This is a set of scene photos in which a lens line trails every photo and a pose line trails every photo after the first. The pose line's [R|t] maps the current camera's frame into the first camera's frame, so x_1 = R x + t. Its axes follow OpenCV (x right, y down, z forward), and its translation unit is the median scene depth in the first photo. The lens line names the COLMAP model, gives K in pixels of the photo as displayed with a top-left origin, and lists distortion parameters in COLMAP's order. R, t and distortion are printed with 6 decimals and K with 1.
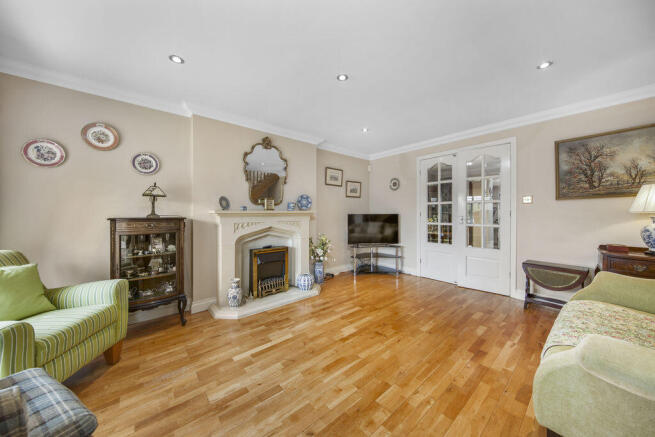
lens RADIAL K [[219.0, 0, 323.9], [0, 219.0, 212.7], [0, 0, 1]] dist [0.001131, -0.000089]
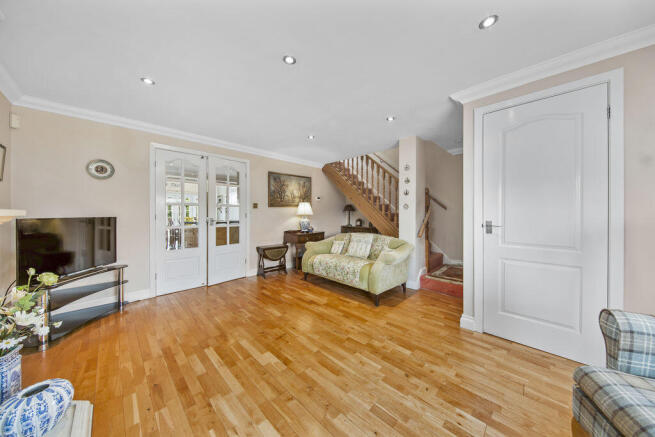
lens RADIAL K [[219.0, 0, 323.9], [0, 219.0, 215.3], [0, 0, 1]] dist [0.001131, -0.000089]
pose [[-0.092944, -0.006939, 0.995647, -0.665695], [-0.000067, 0.999976, 0.006963, -0.007127], [-0.995671, 0.000581, -0.092942, 0.790798]]
